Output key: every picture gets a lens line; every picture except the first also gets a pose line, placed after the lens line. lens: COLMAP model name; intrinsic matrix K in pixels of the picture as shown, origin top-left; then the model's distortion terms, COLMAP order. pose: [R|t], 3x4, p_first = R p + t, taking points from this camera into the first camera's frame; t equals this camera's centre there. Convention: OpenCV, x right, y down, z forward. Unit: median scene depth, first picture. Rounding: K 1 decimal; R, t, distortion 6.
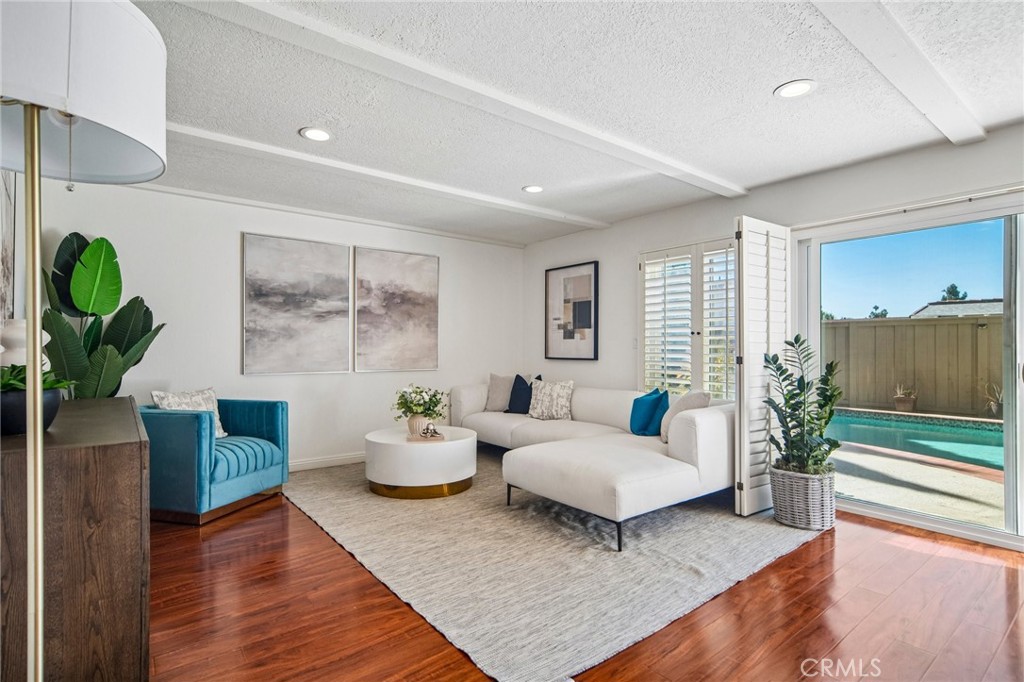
lens RADIAL K [[510.6, 0, 510.4], [0, 510.6, 345.7], [0, 0, 1]] dist [-0.001890, 0.002941]
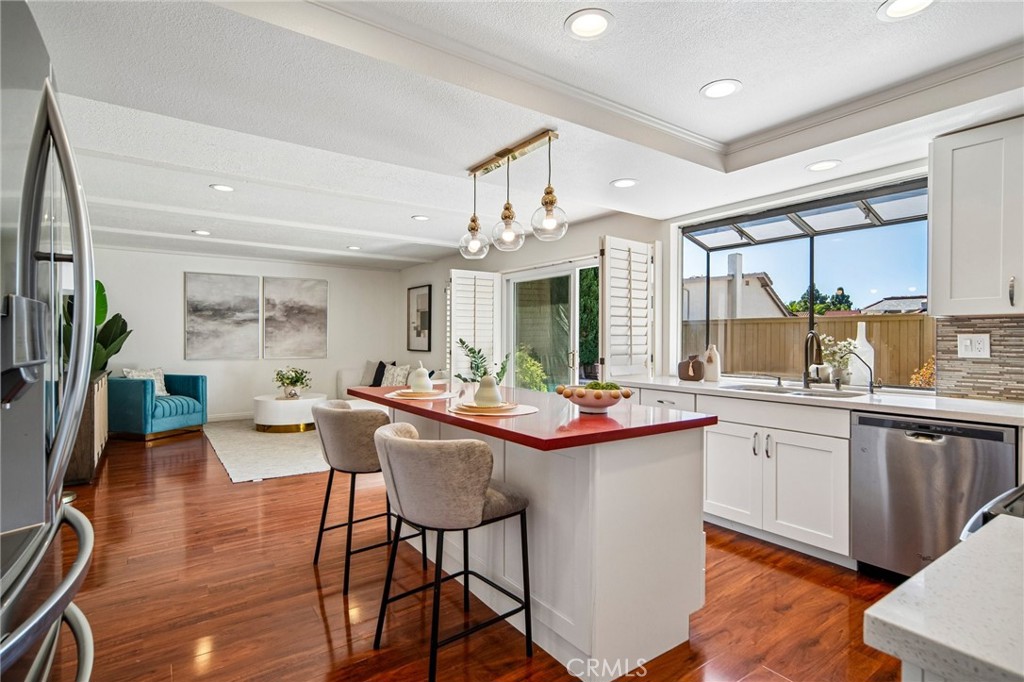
lens RADIAL K [[510.6, 0, 518.6], [0, 510.6, 340.2], [0, 0, 1]] dist [-0.001890, 0.002941]
pose [[0.999553, 0.001183, -0.029861, 0.534513], [-0.000939, 0.999966, 0.008175, -0.018617], [0.029870, -0.008143, 0.999521, -0.540193]]
